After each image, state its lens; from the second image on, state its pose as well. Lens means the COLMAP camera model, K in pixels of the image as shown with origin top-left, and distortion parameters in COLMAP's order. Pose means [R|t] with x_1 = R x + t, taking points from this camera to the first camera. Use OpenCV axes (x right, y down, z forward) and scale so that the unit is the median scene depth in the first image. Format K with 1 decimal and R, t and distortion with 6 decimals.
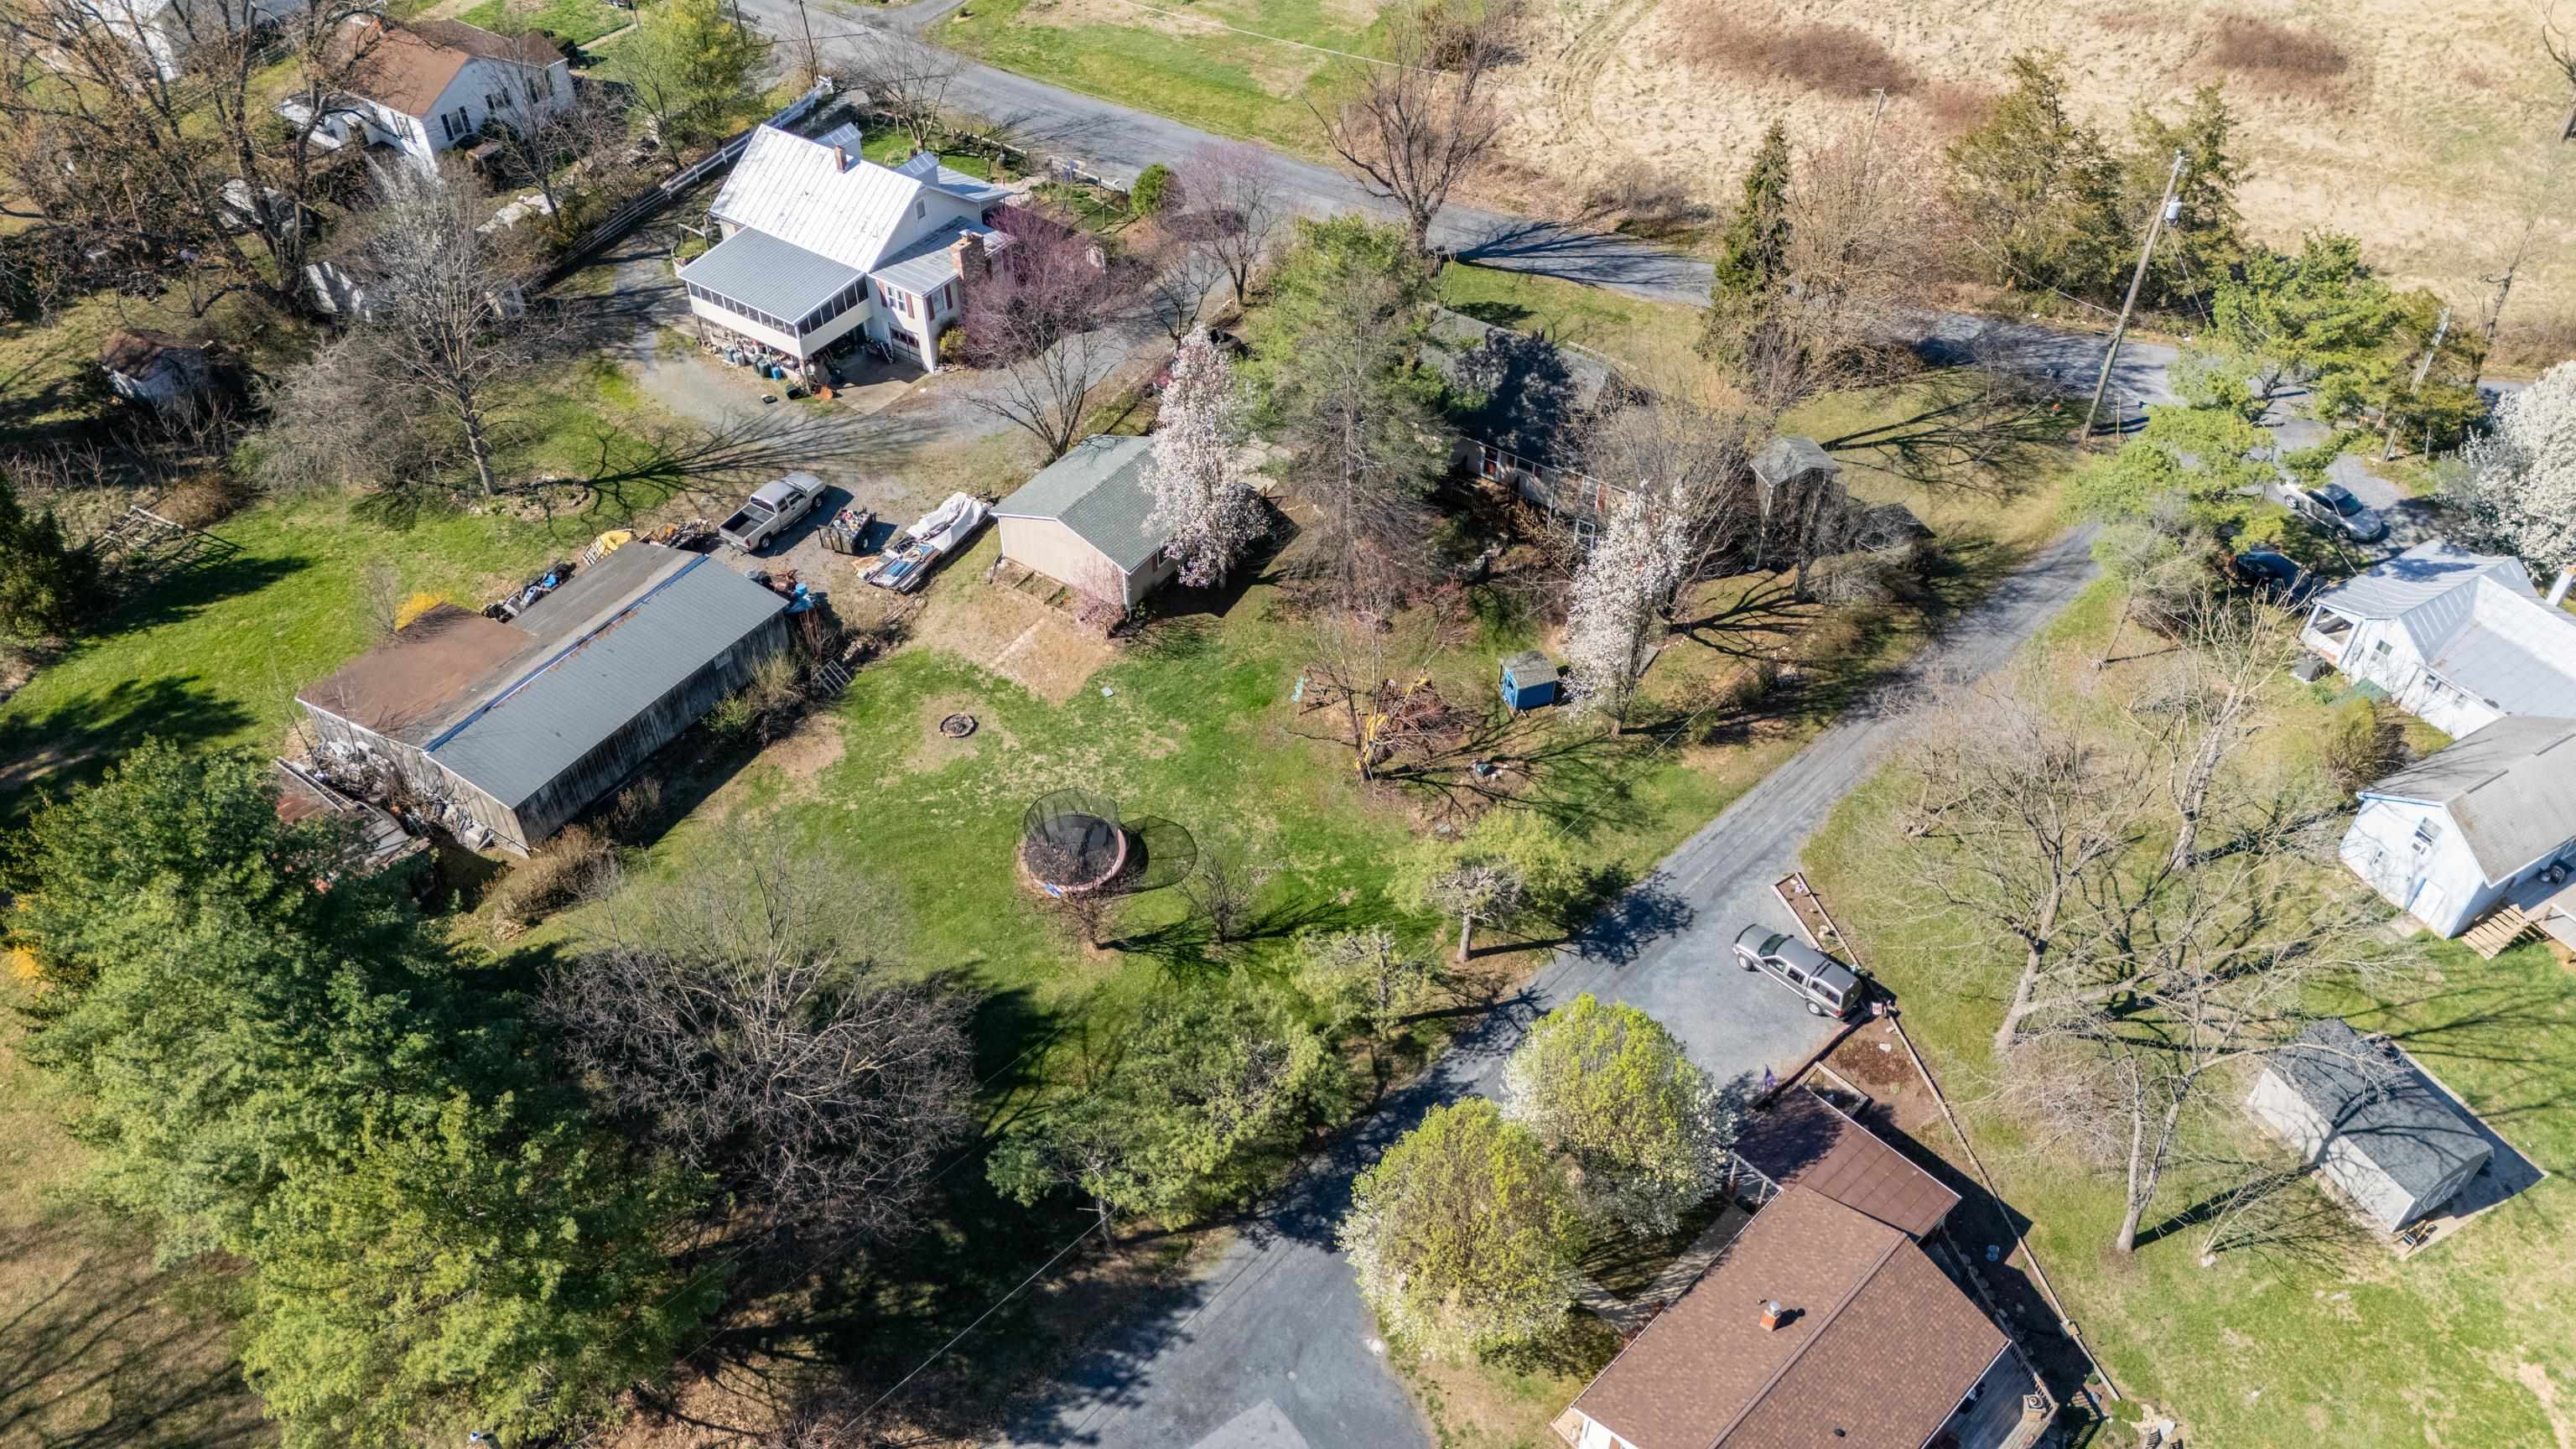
lens RADIAL K [[1889.9, 0, 1288.0], [0, 1889.9, 724.5], [0, 0, 1]] dist [0.076871, -0.077334]
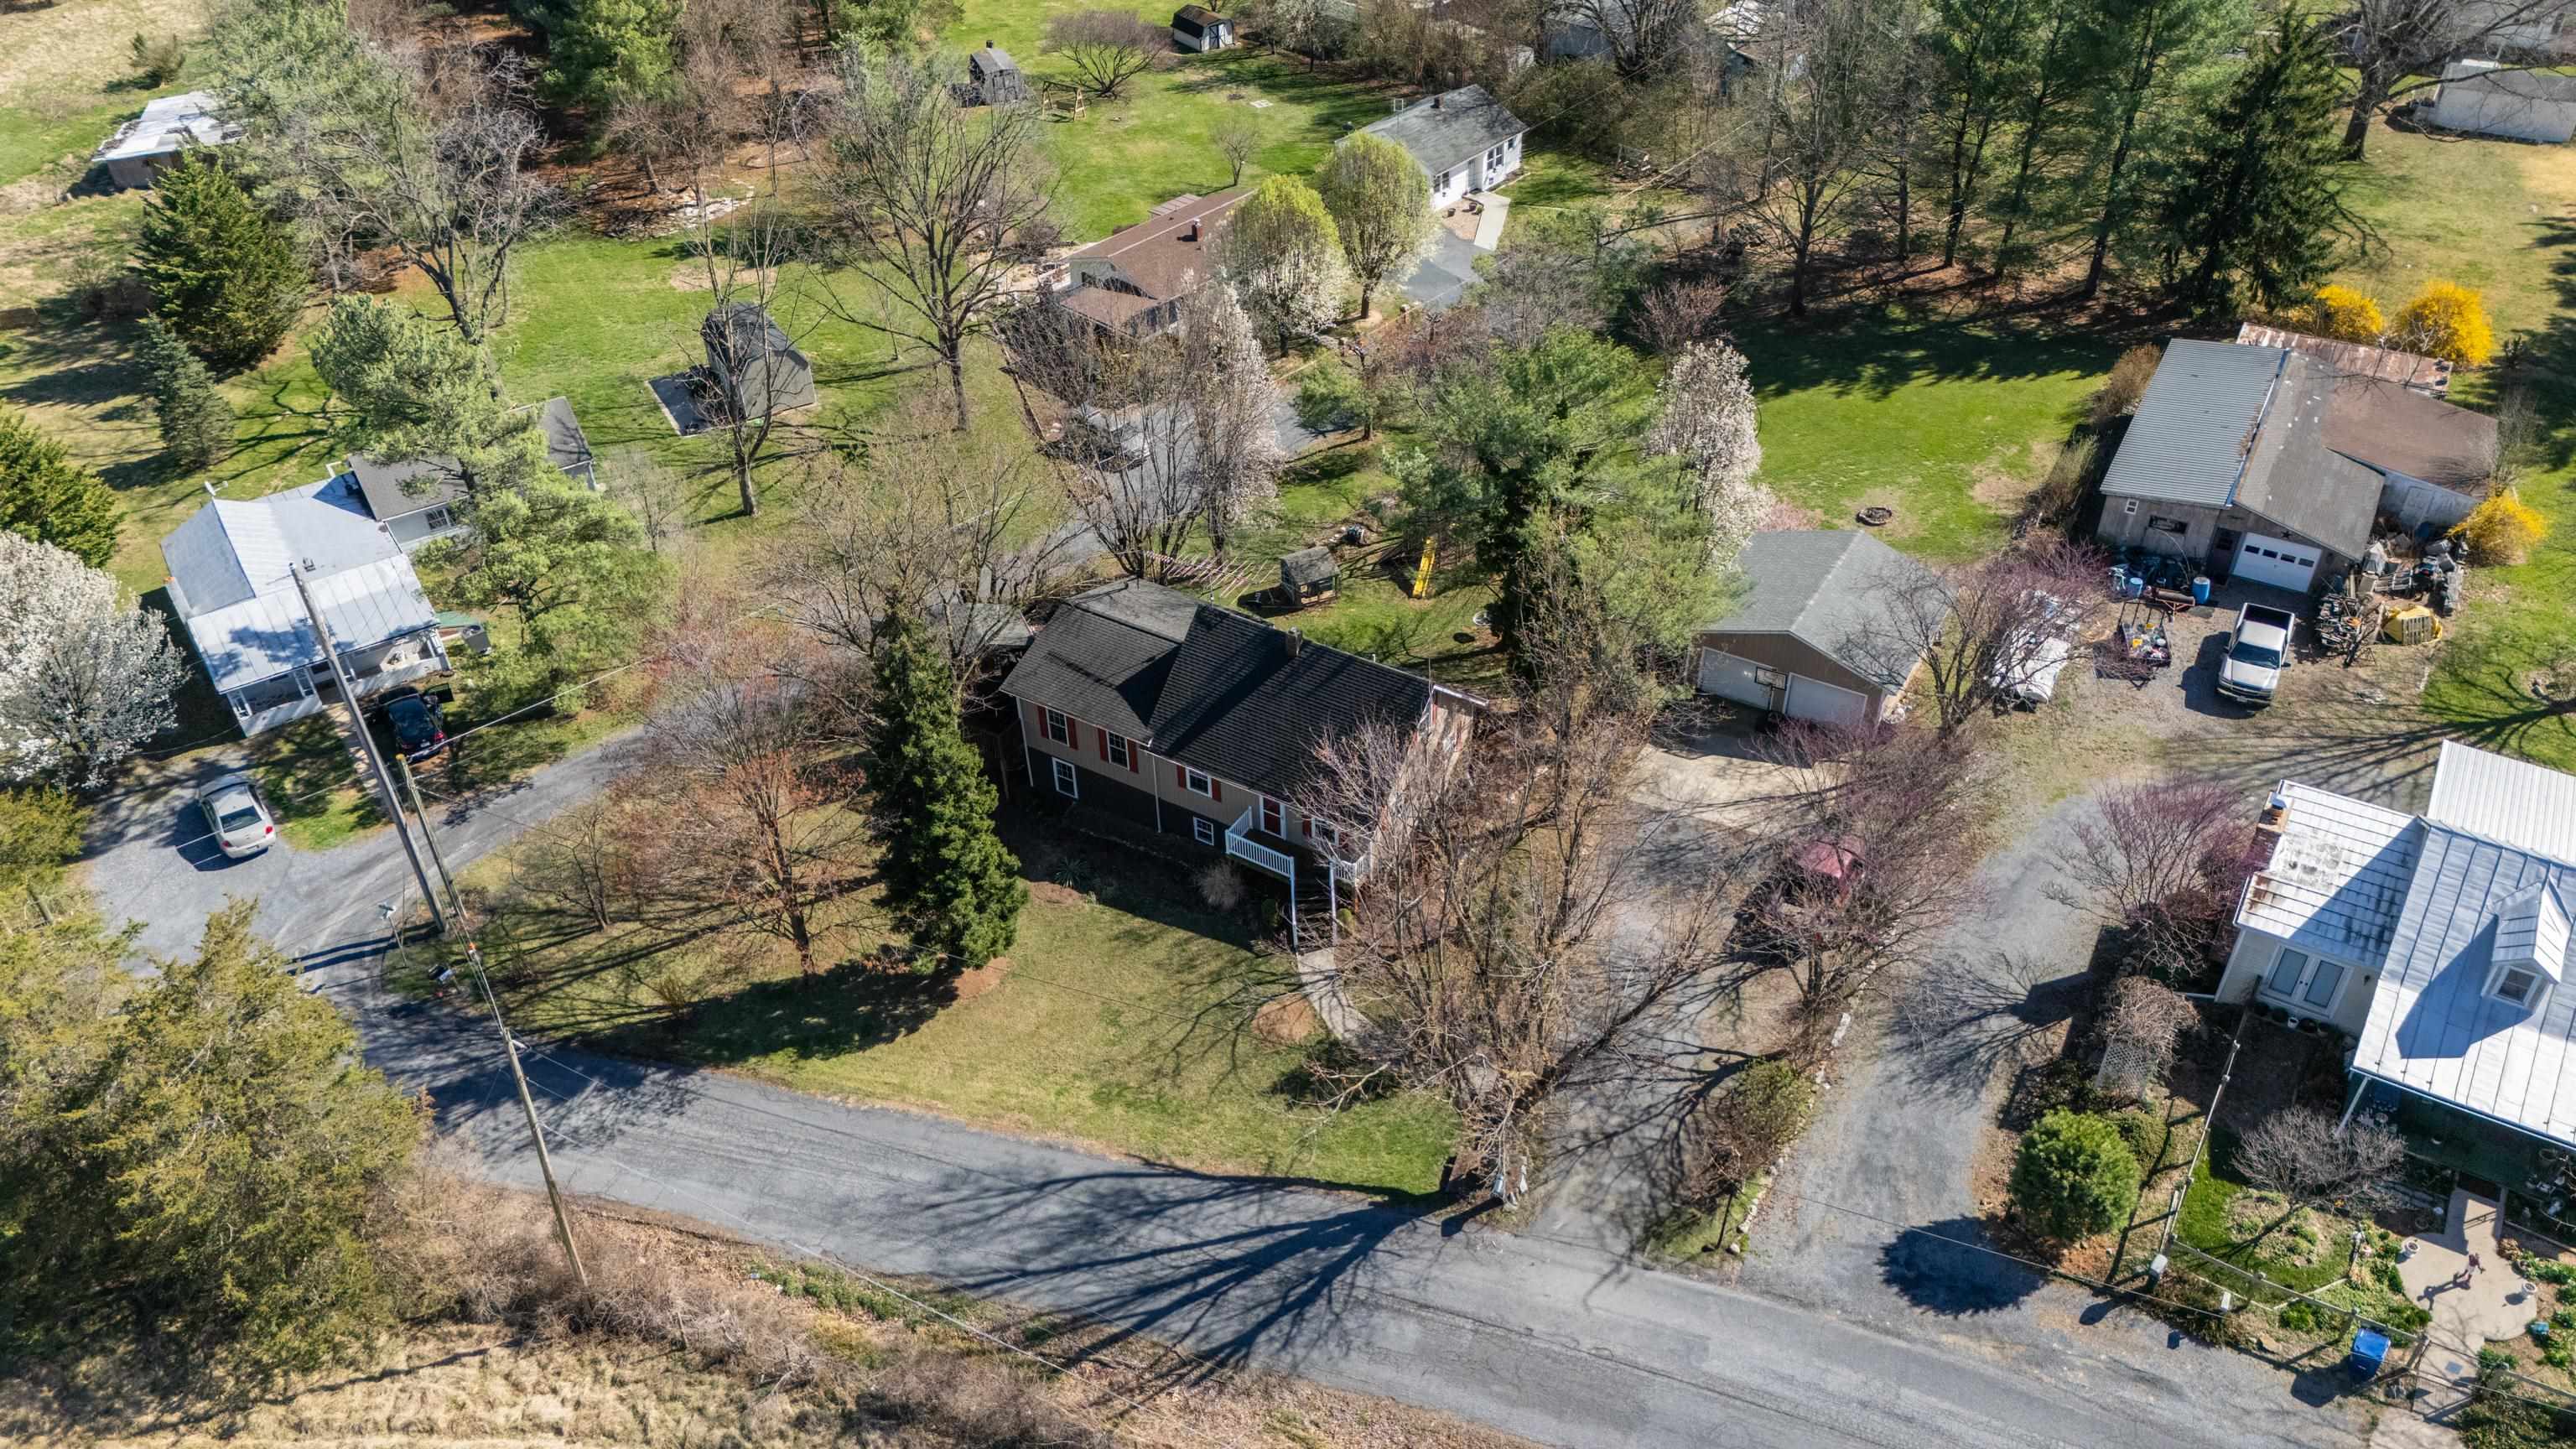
lens RADIAL K [[1896.0, 0, 1288.0], [0, 1896.0, 724.5], [0, 0, 1]] dist [0.072867, -0.063449]
pose [[-0.998627, 0.047708, -0.021626, 0.152364], [-0.013785, 0.158945, 0.987191, -0.902774], [0.050535, 0.986134, -0.158069, 1.149951]]
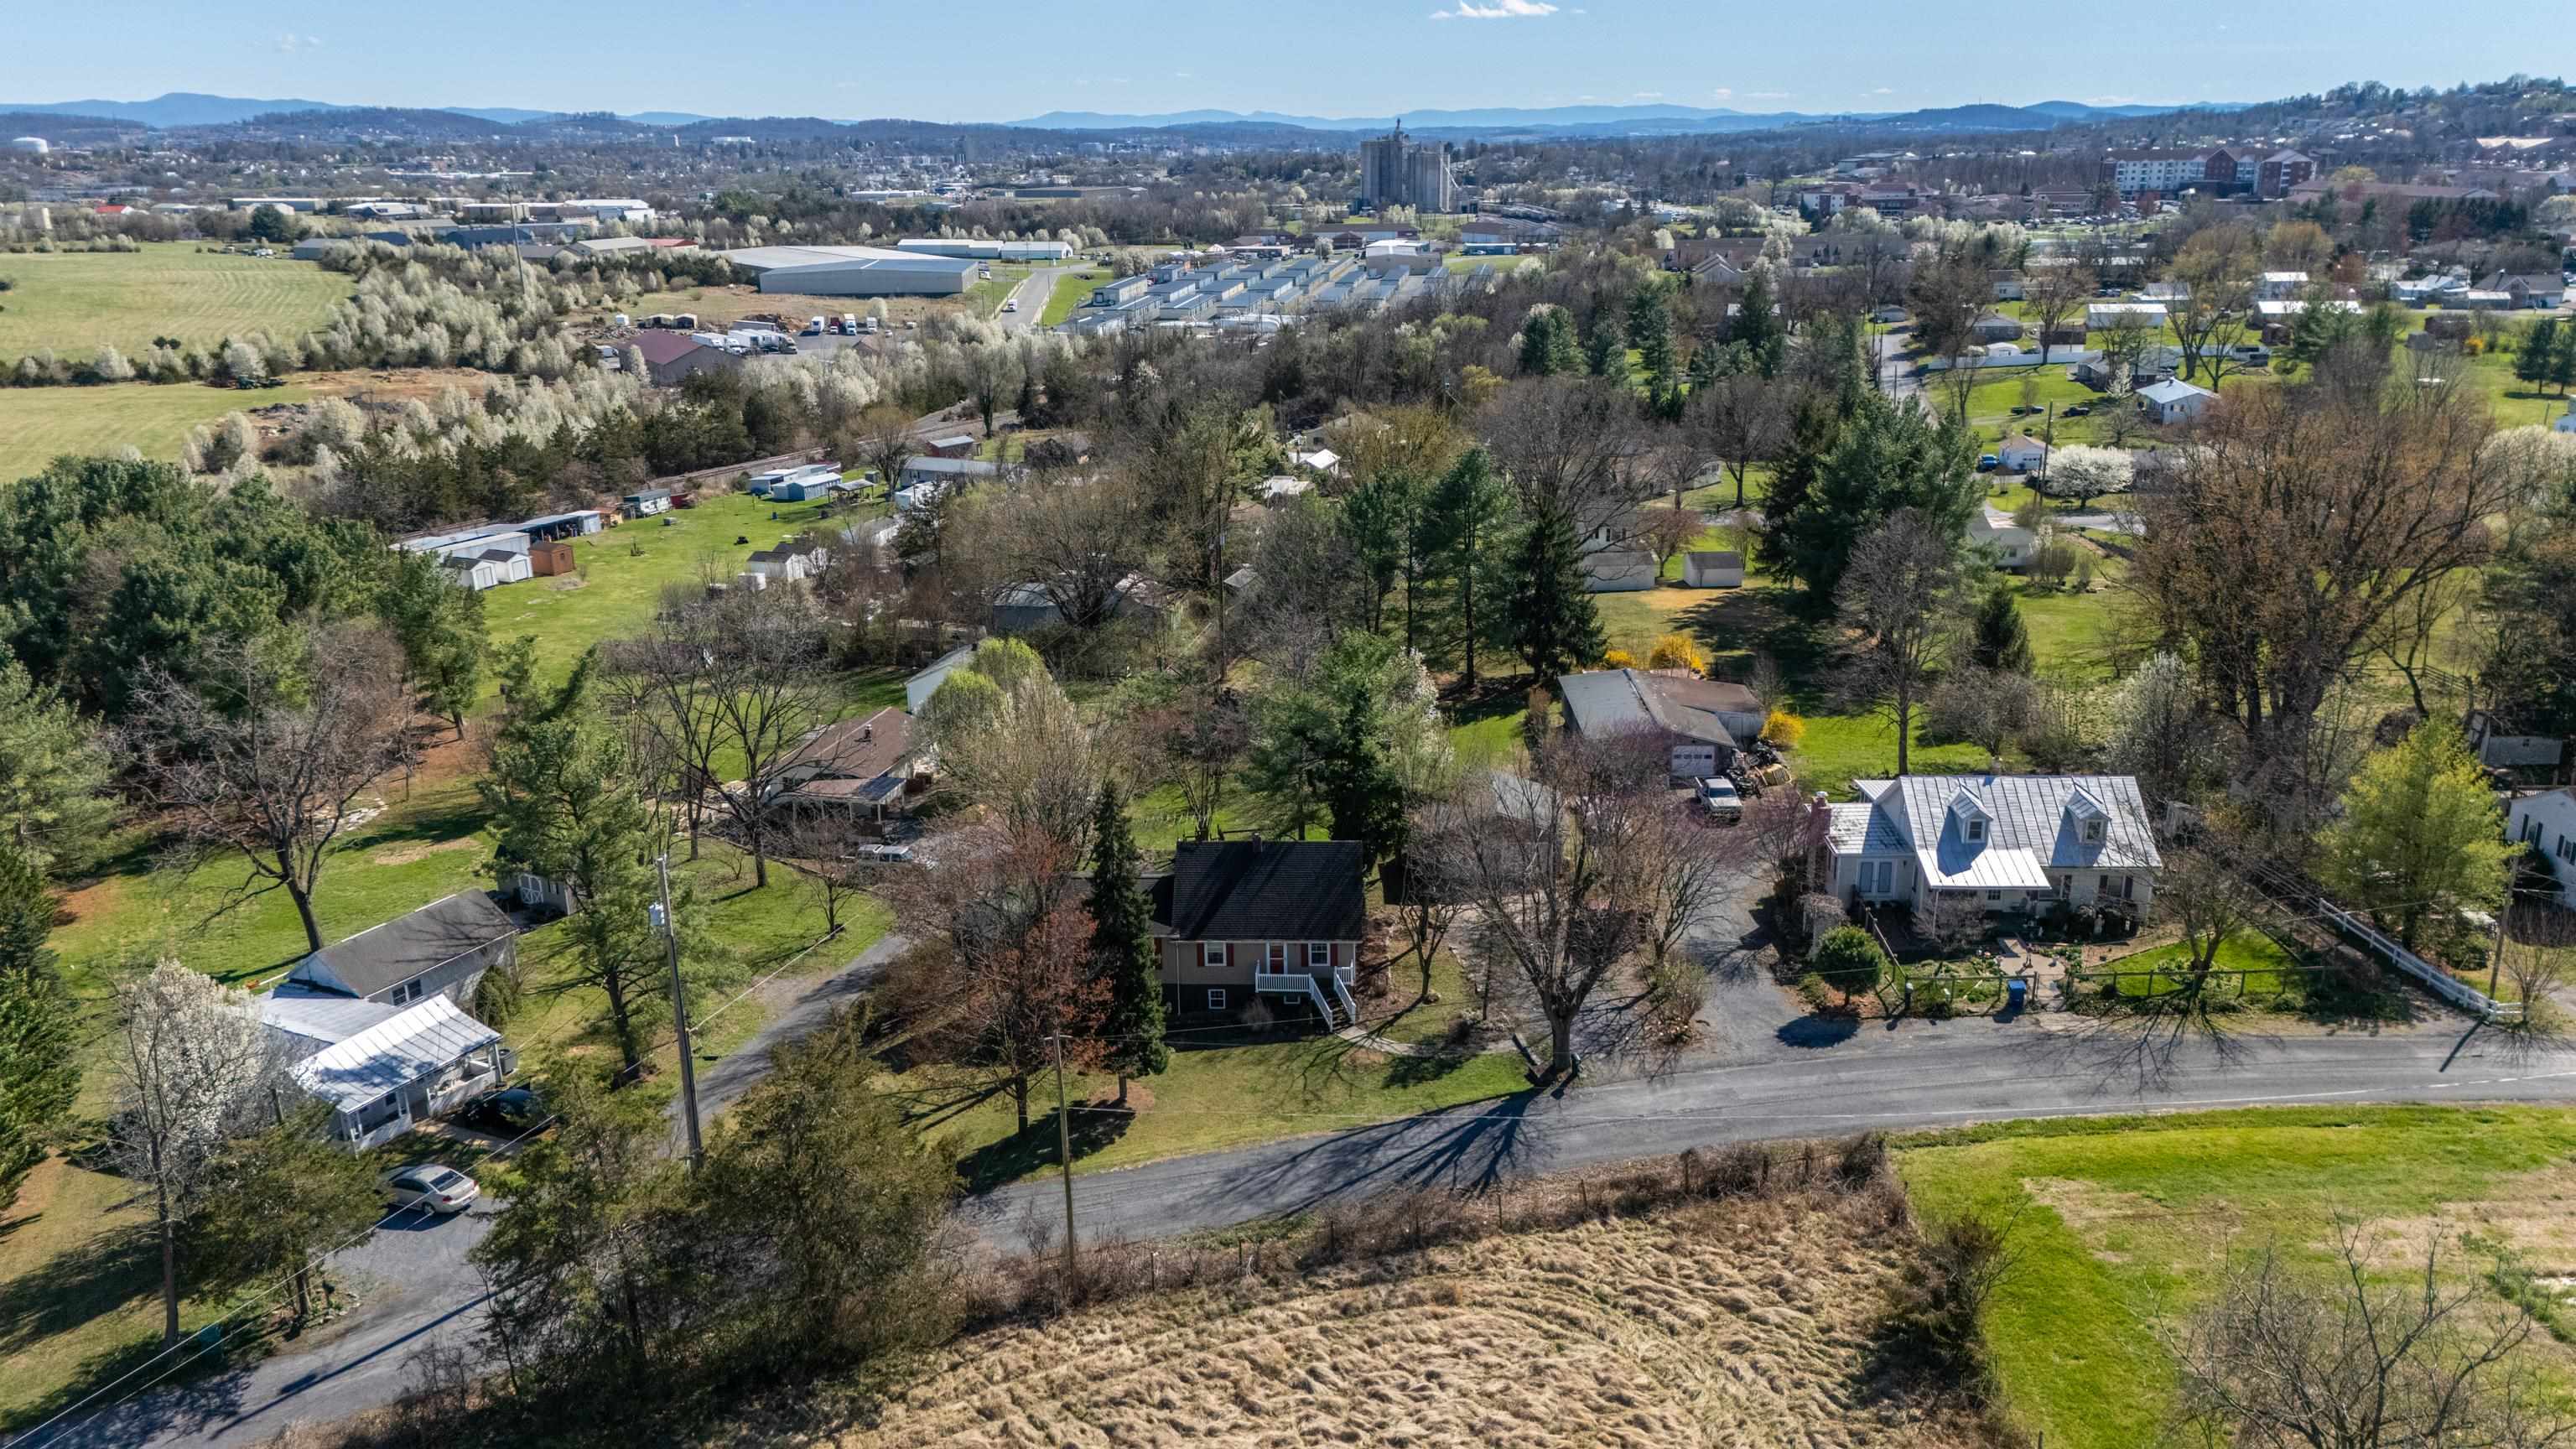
lens RADIAL K [[1889.9, 0, 1288.0], [0, 1889.9, 724.5], [0, 0, 1]] dist [0.076871, -0.077334]
pose [[-0.848088, 0.171782, -0.501237, 0.631791], [-0.347097, 0.534634, 0.770513, -1.053039], [0.400339, 0.827440, -0.393791, 1.370991]]
